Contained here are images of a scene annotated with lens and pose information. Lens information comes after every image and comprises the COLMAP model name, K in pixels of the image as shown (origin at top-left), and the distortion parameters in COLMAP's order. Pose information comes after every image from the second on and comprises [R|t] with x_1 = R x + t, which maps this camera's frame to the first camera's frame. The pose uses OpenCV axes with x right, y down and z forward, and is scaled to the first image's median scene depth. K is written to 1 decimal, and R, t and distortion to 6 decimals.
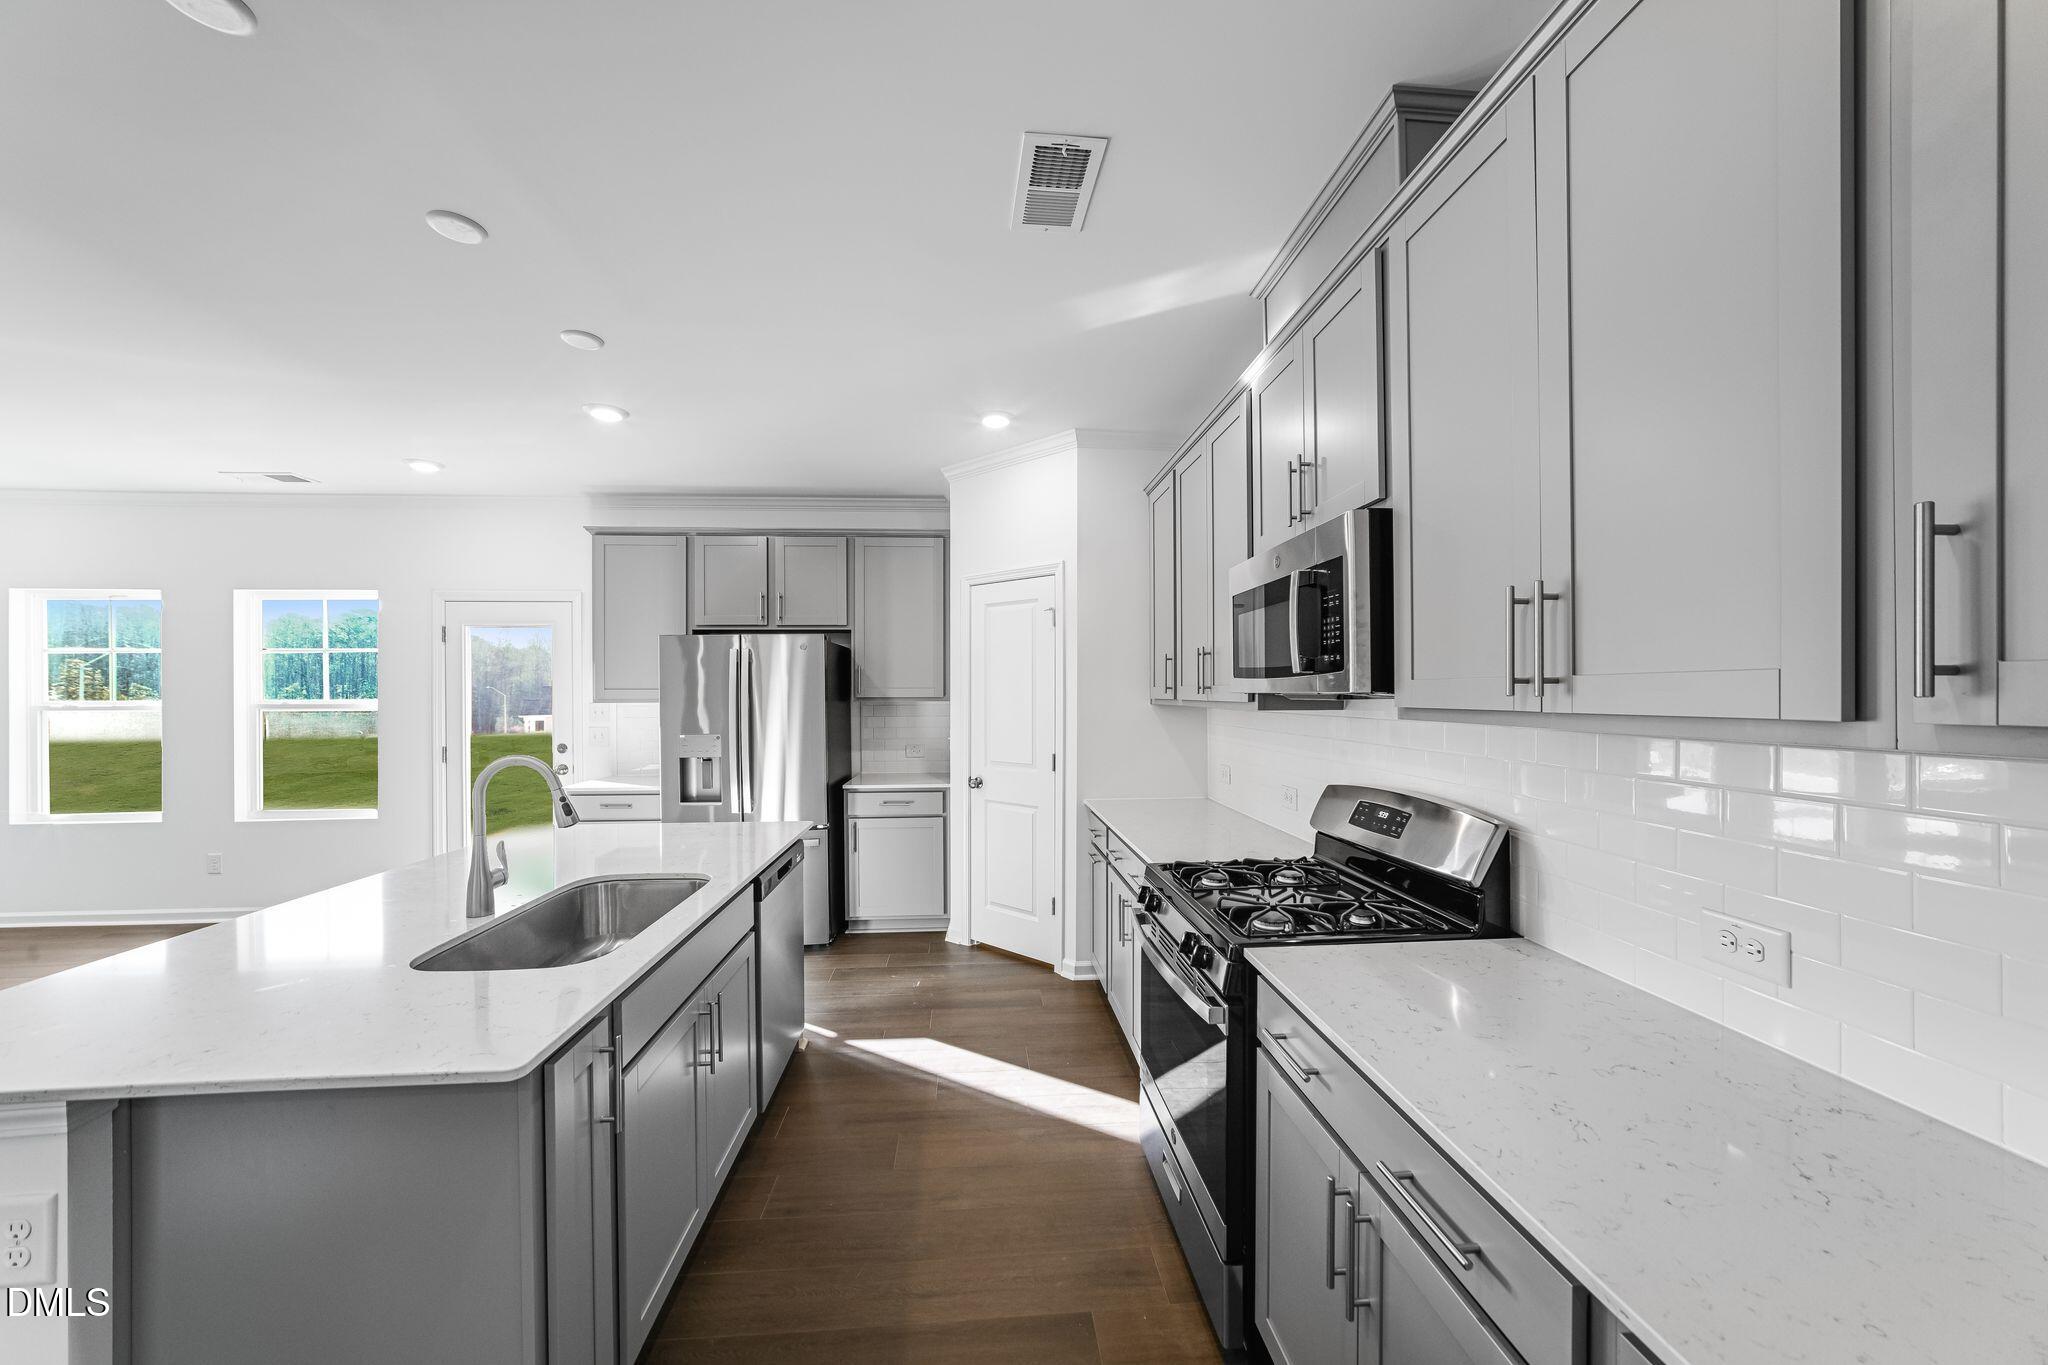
lens RADIAL K [[722.2, 0, 1019.6], [0, 722.2, 687.6], [0, 0, 1]] dist [-0.007773, 0.001115]
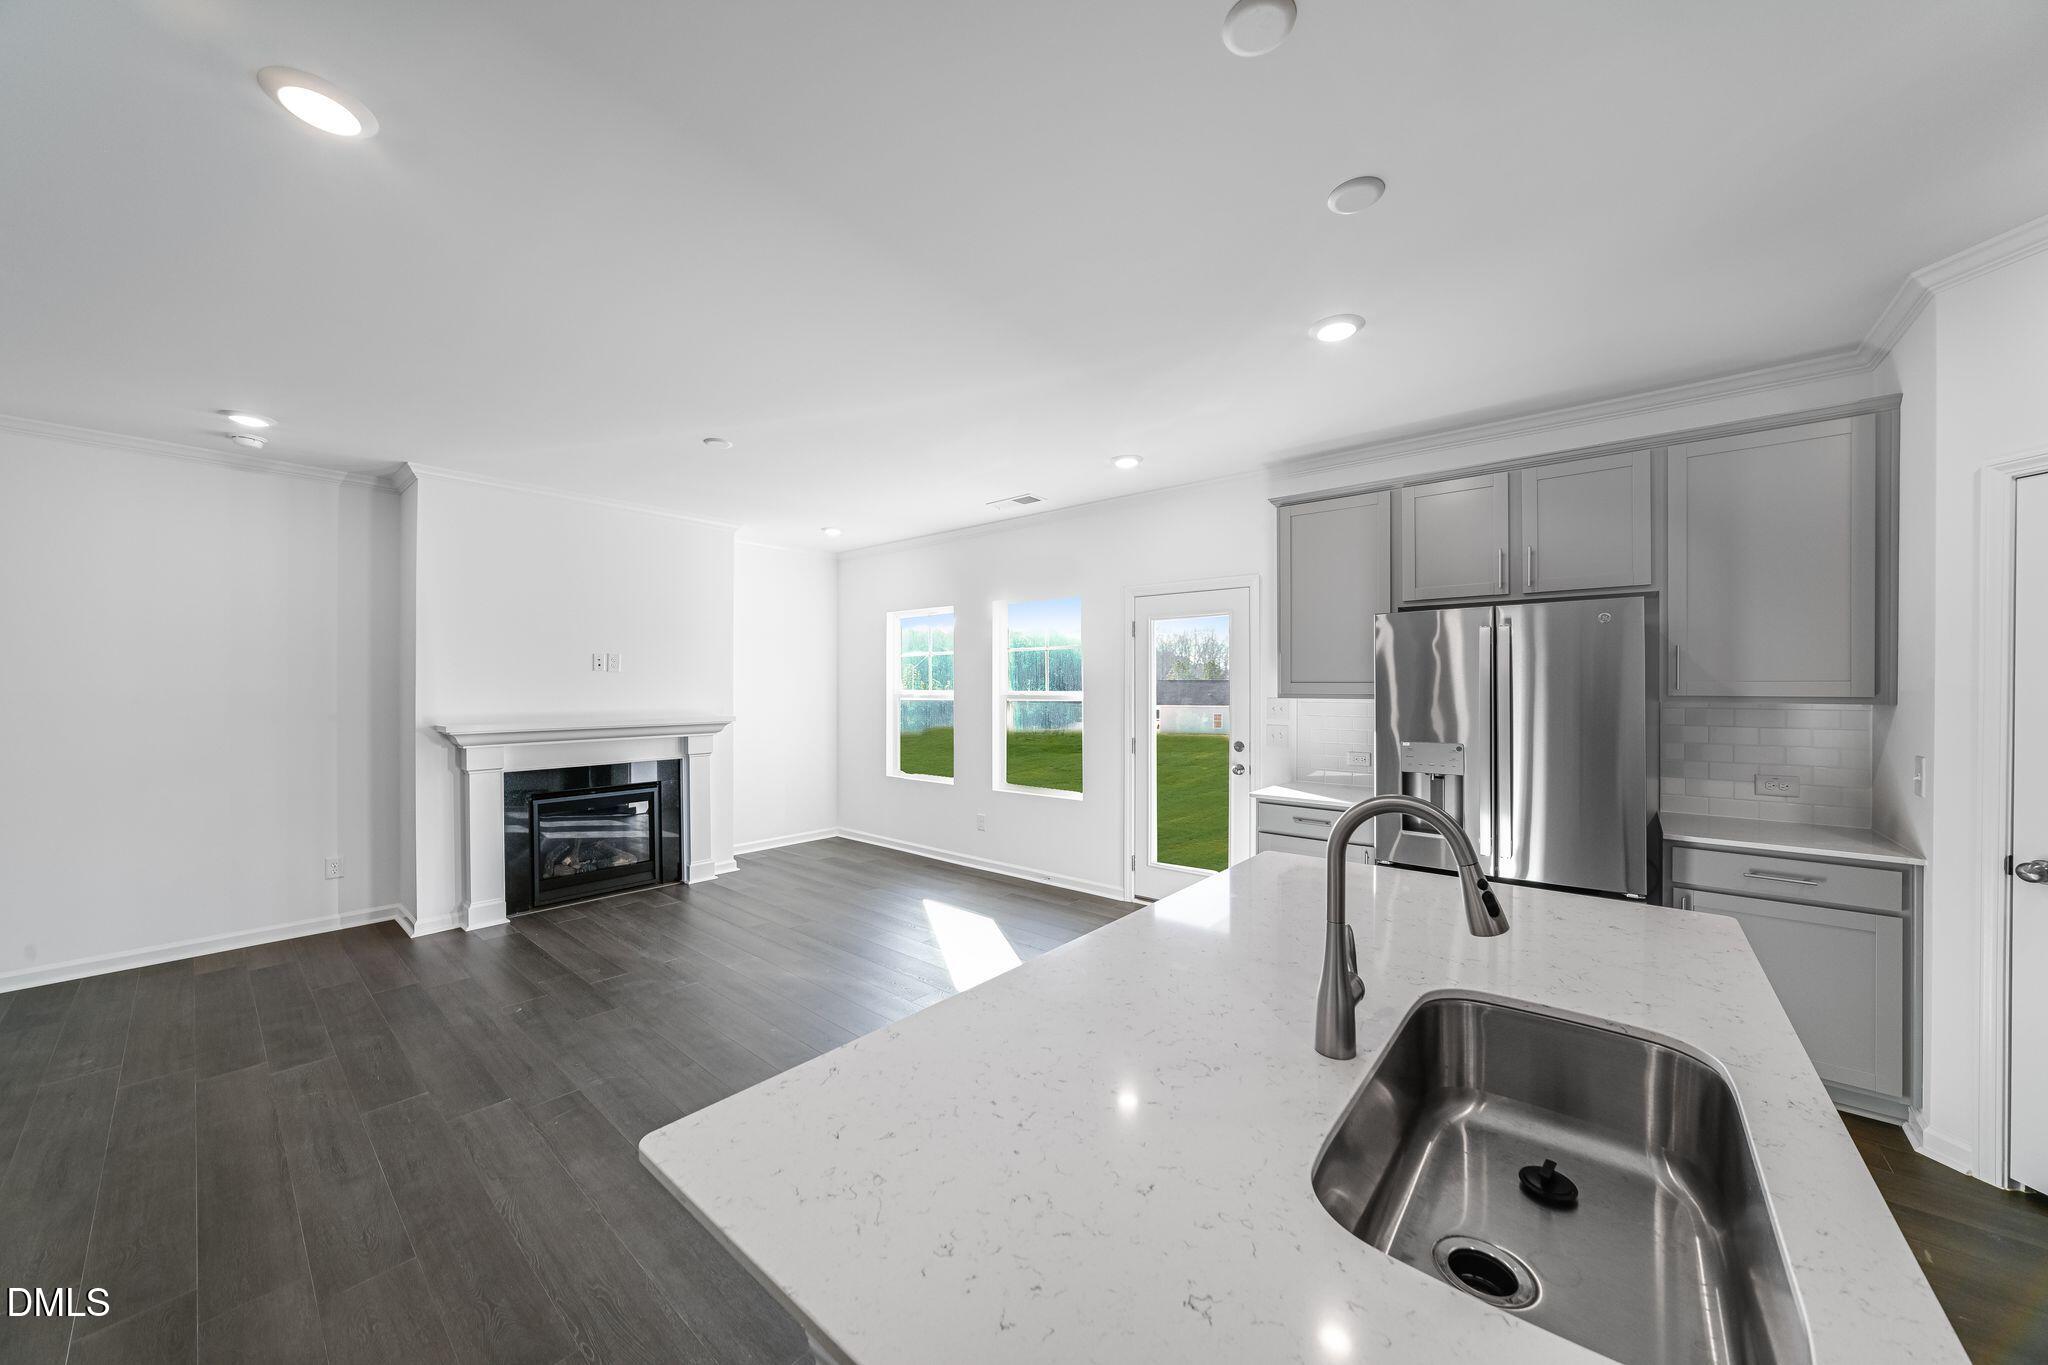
lens RADIAL K [[722.2, 0, 1010.1], [0, 722.2, 682.1], [0, 0, 1]] dist [-0.007773, 0.001115]
pose [[0.708479, -0.000399, -0.705732, -0.202025], [-0.000452, 0.999999, -0.001019, 0.002960], [0.705732, 0.001041, 0.708478, 0.144938]]
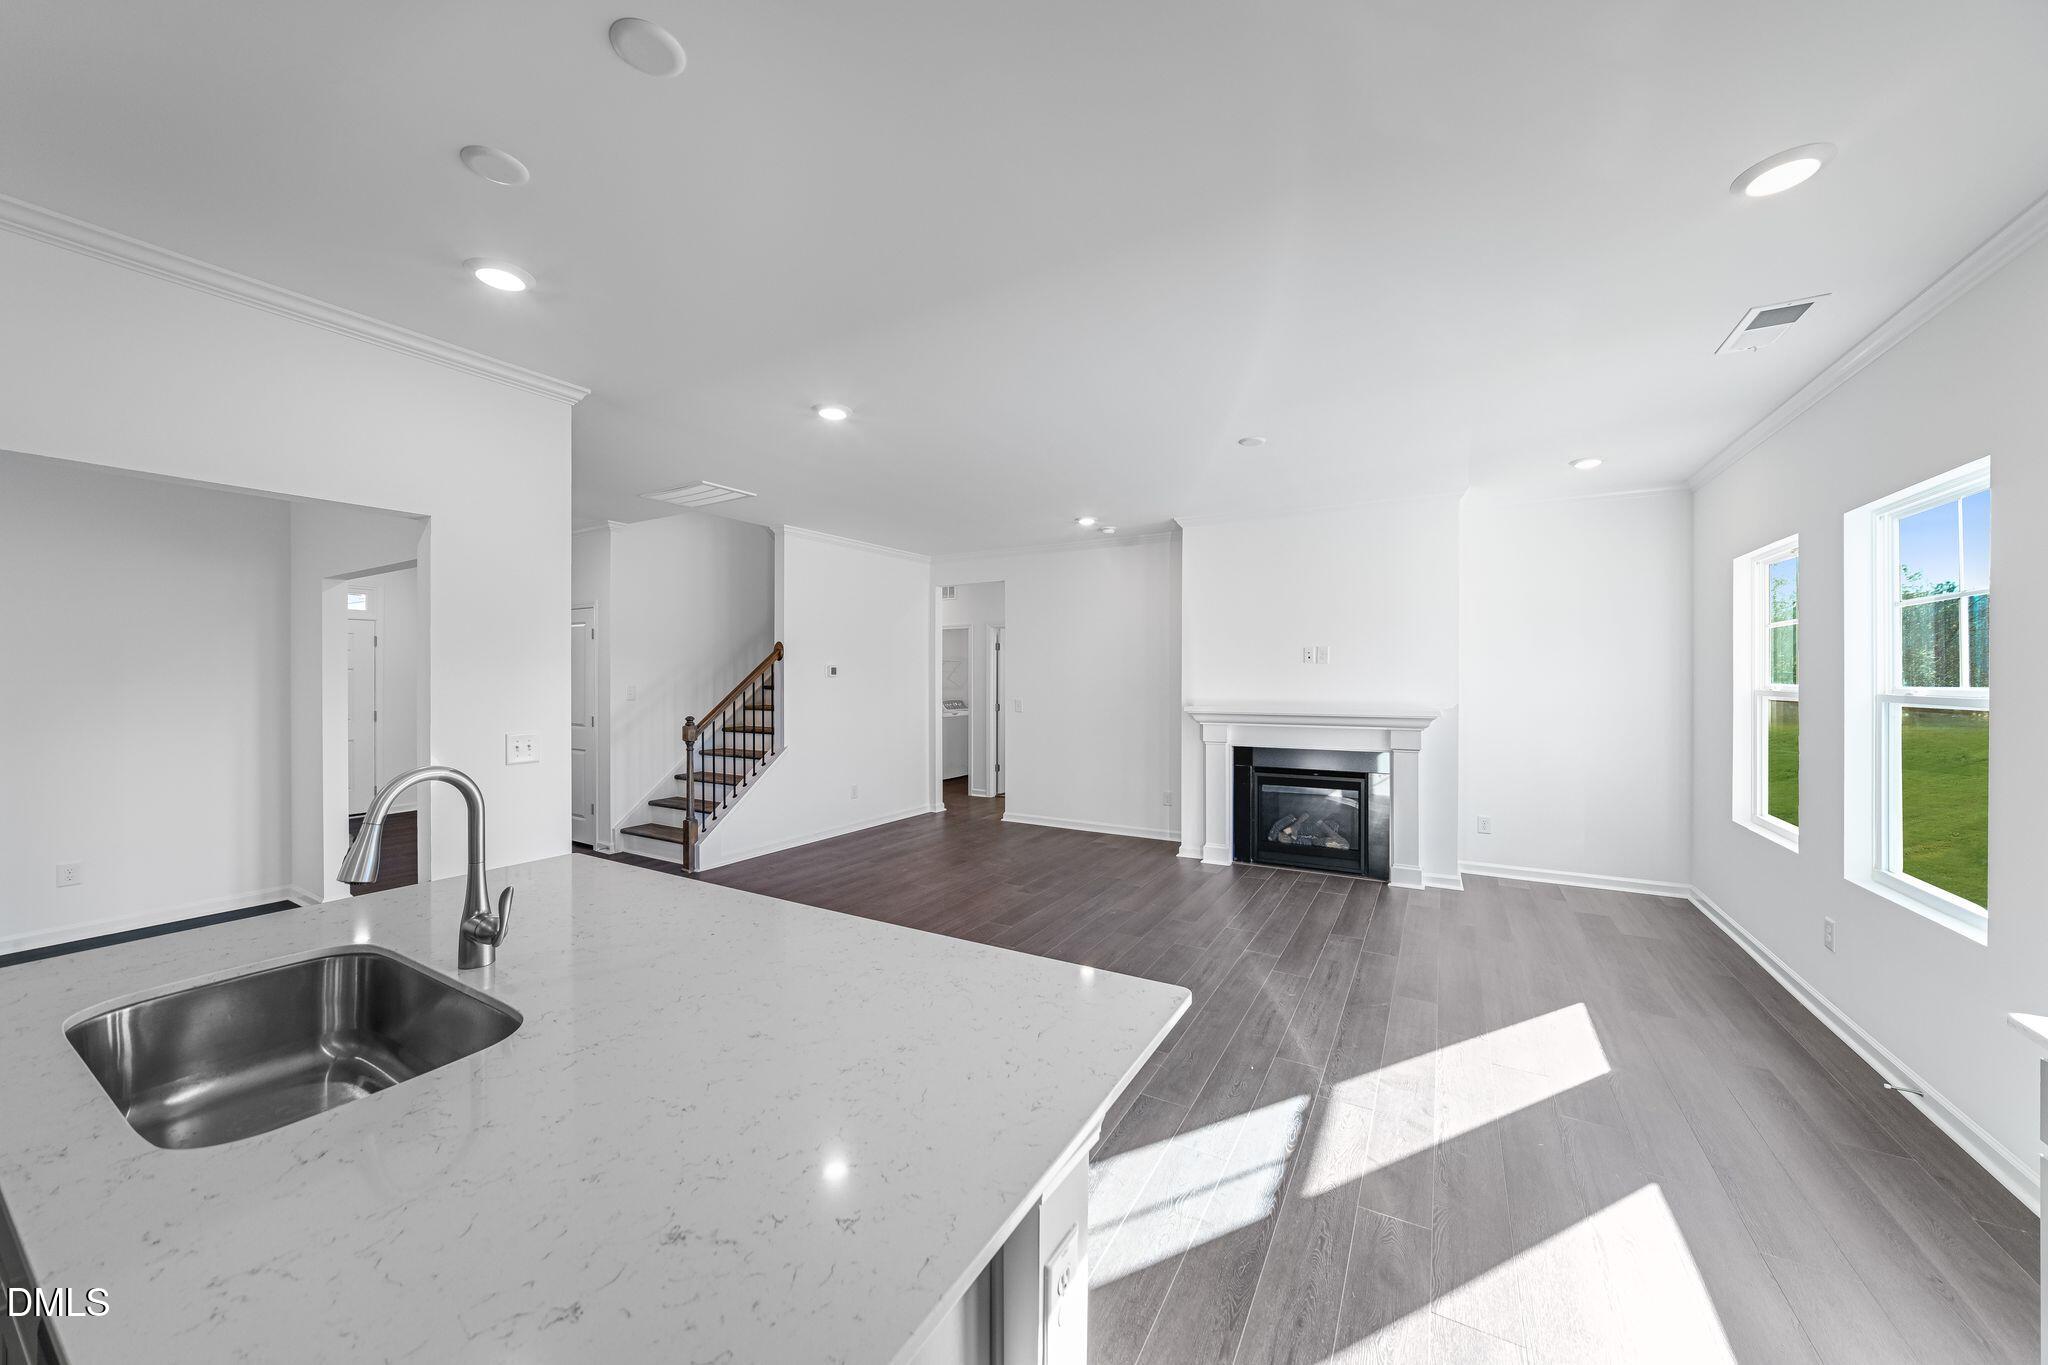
lens RADIAL K [[722.2, 0, 1022.7], [0, 722.2, 682.7], [0, 0, 1]] dist [-0.007773, 0.001115]
pose [[-0.566921, 0.015815, -0.823621, -0.165898], [0.011568, 0.999870, 0.011236, -0.001216], [0.823691, -0.003158, -0.567030, 0.785907]]
